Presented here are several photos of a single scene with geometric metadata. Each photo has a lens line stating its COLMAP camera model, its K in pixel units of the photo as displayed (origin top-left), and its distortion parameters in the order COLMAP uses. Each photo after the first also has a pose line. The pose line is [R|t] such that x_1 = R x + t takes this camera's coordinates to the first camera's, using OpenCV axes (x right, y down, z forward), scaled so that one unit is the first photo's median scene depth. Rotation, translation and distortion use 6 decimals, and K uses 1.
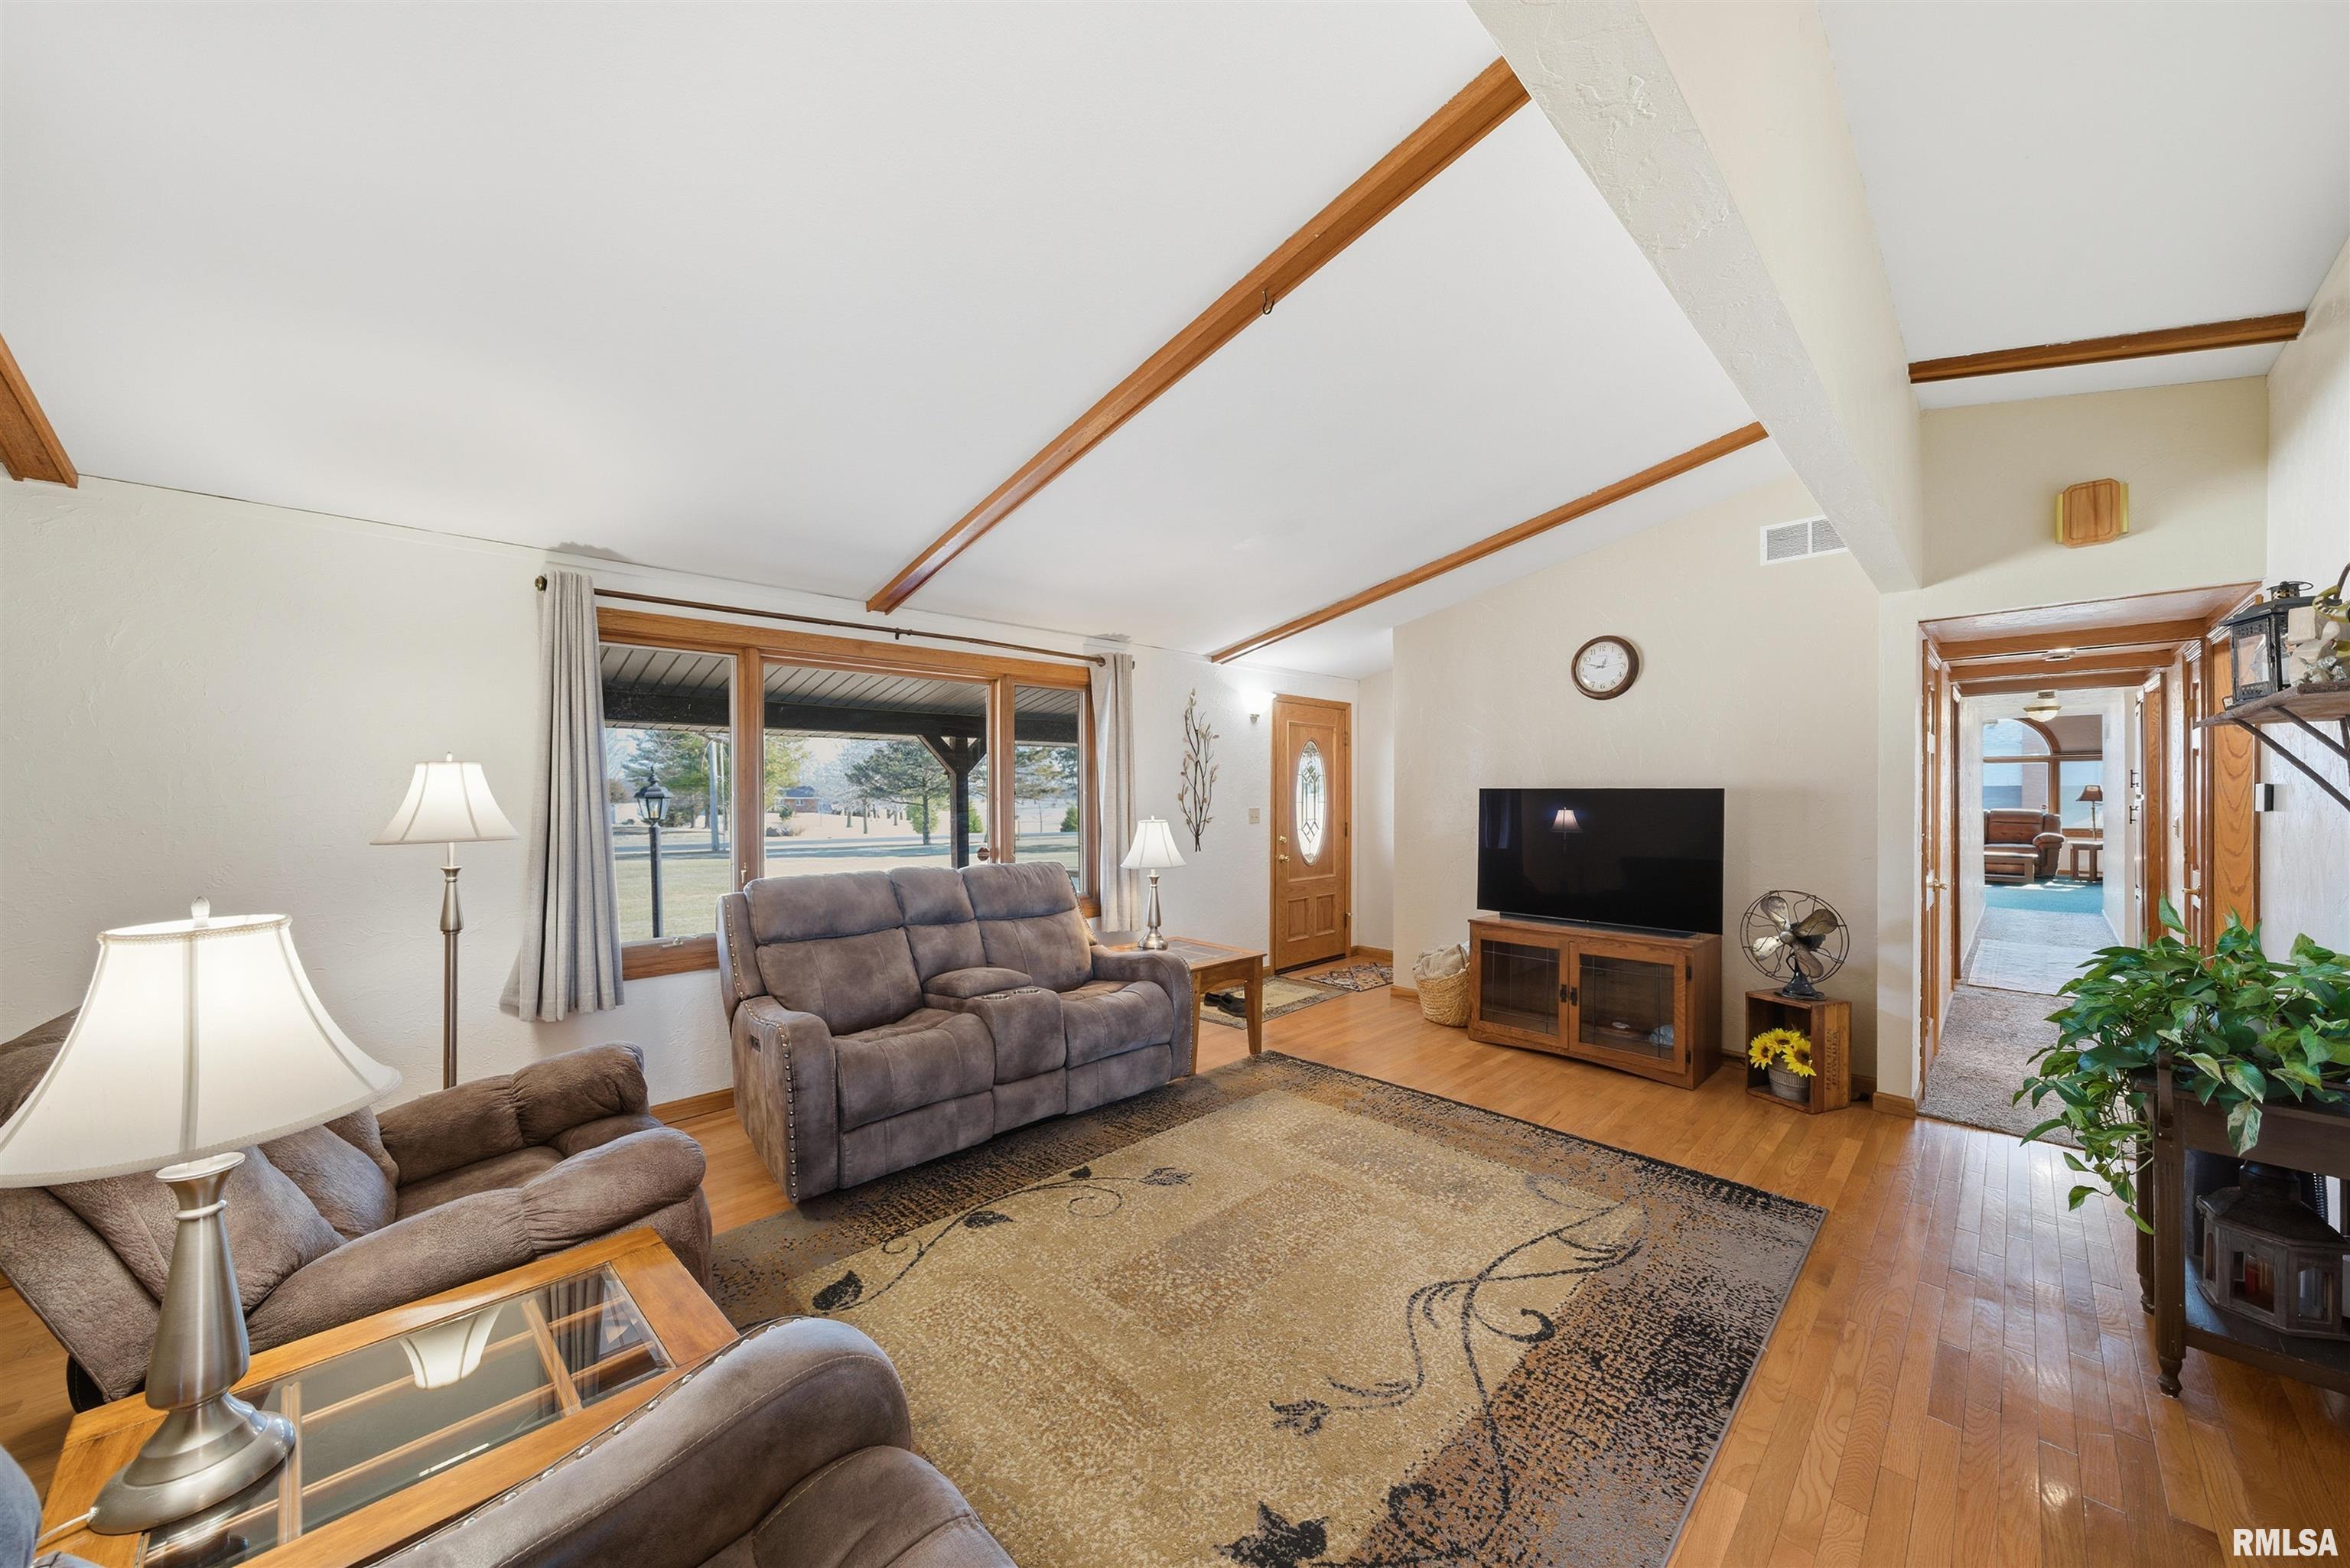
lens RADIAL K [[825.4, 0, 1151.2], [0, 825.4, 779.9], [0, 0, 1]] dist [-0.009619, 0.000281]
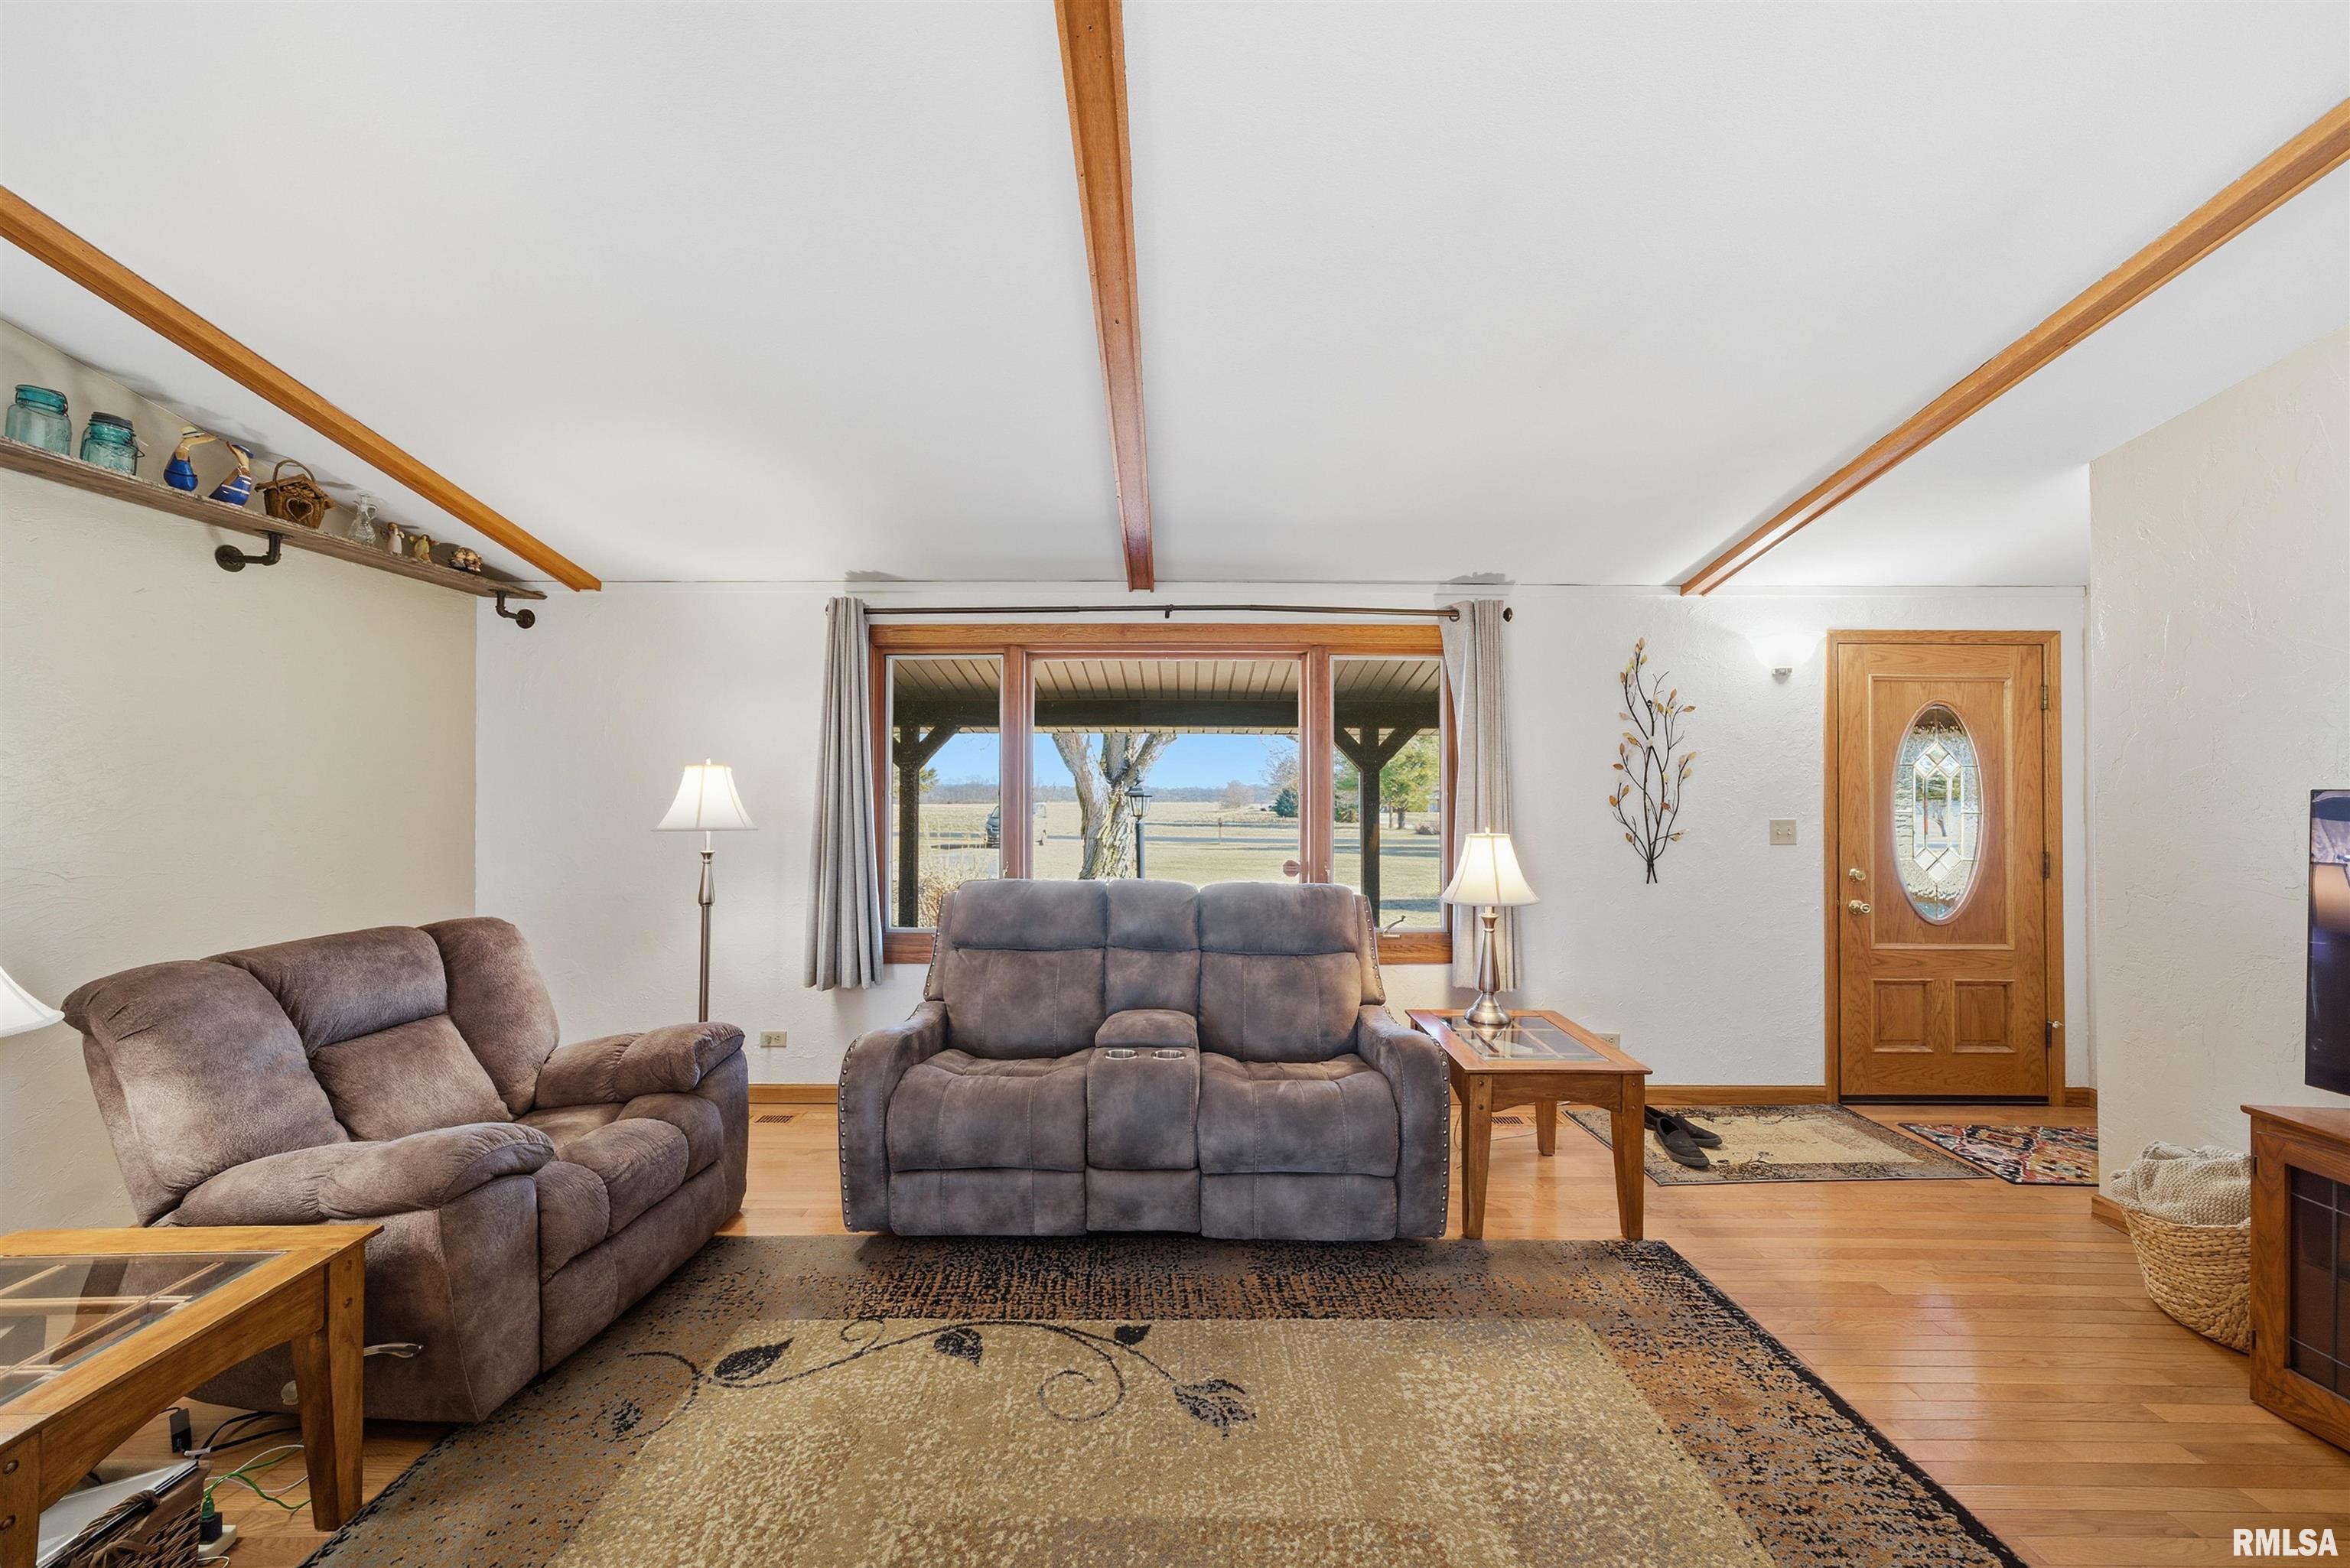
lens RADIAL K [[819.3, 0, 1165.2], [0, 819.3, 779.3], [0, 0, 1]] dist [-0.016942, 0.007403]
pose [[0.728860, -0.009893, -0.684591, 0.365835], [0.006661, 0.999951, -0.007358, 0.009999], [0.684631, 0.000802, 0.728890, 0.454527]]
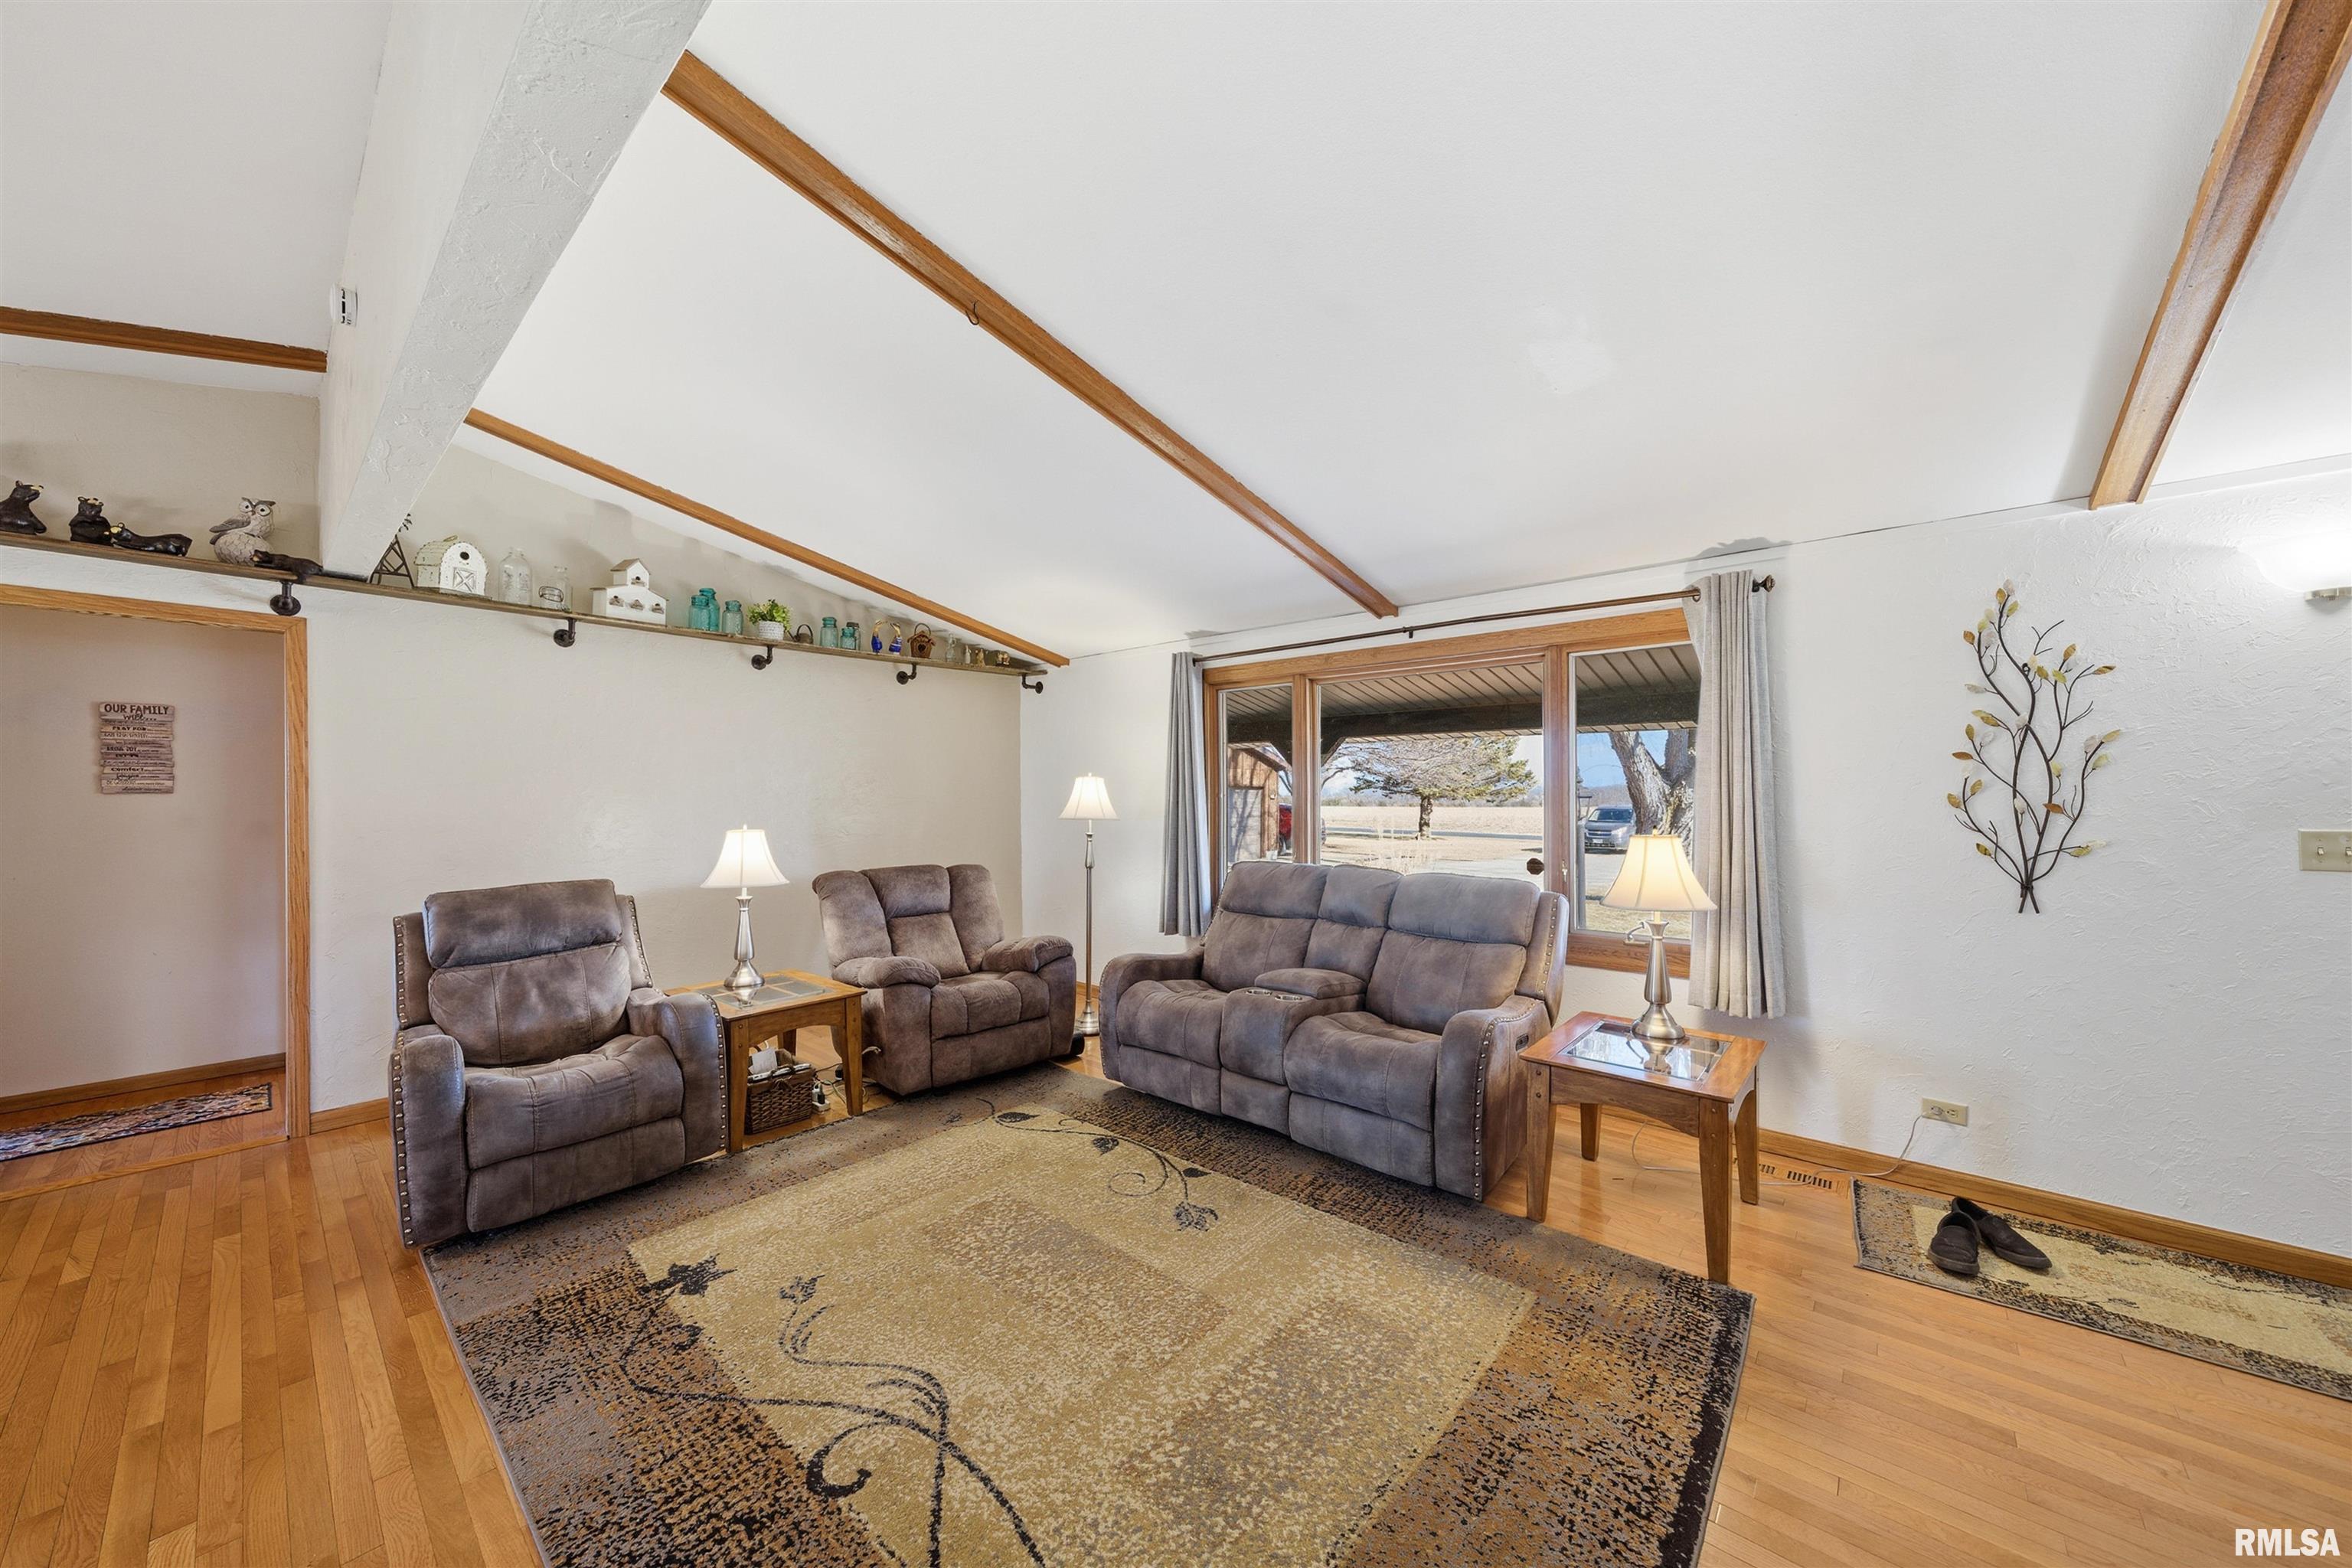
lens RADIAL K [[799.7, 0, 1165.8], [0, 799.7, 787.0], [0, 0, 1]] dist [-0.014641, 0.003873]
pose [[0.103016, -0.007423, -0.994652, 0.775374], [0.016230, 0.999852, -0.005781, 0.012123], [0.994547, -0.015548, 0.103121, 0.770356]]
